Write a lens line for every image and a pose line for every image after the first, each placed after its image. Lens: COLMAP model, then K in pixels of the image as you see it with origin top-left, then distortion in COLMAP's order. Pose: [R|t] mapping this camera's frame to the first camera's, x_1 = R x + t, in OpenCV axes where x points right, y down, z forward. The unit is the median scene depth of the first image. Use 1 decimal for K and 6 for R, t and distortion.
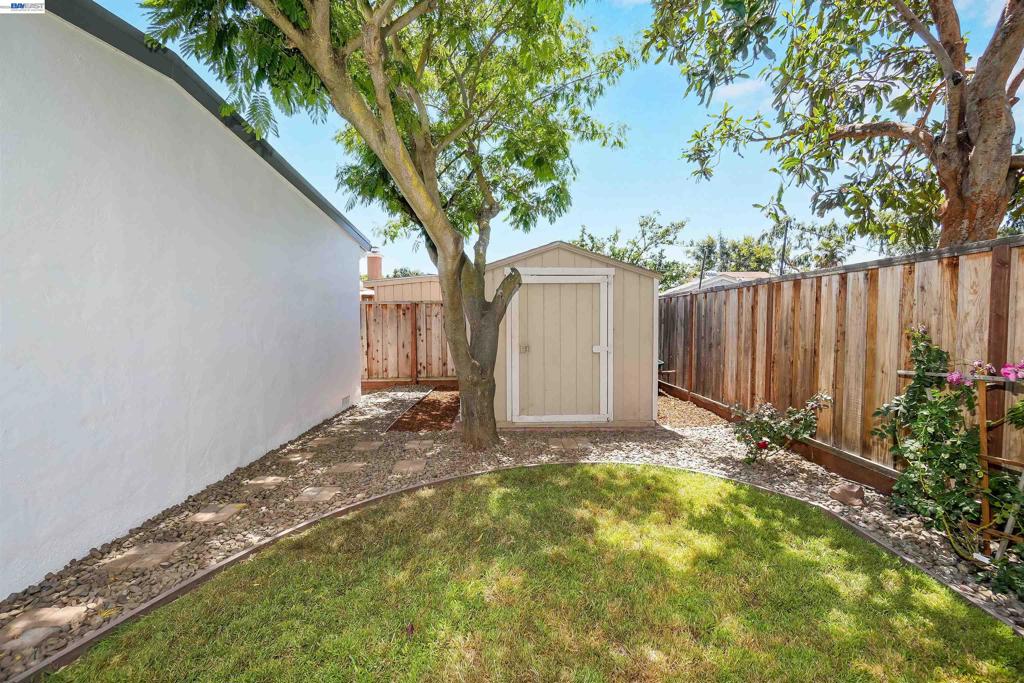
lens RADIAL K [[446.1, 0, 511.6], [0, 446.1, 337.3], [0, 0, 1]] dist [-0.001510, 0.000608]
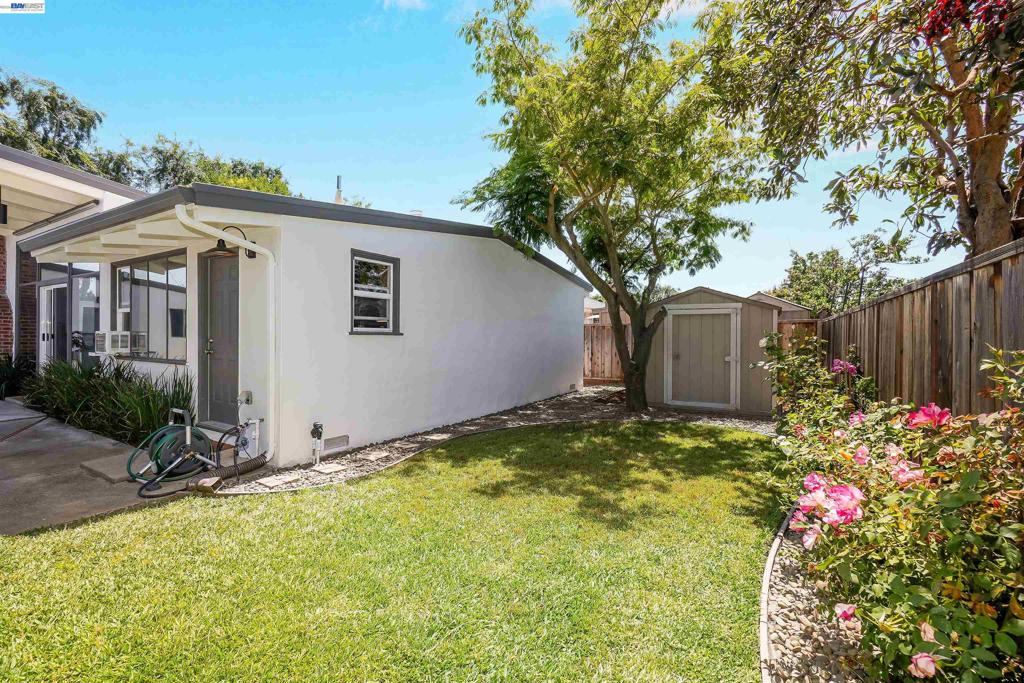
lens RADIAL K [[446.1, 0, 511.6], [0, 446.1, 337.3], [0, 0, 1]] dist [-0.001510, 0.000608]
pose [[0.849347, 0.010839, -0.527723, 0.359446], [-0.028677, 0.999260, -0.025631, 0.013030], [0.527055, 0.036903, 0.849030, -0.610984]]
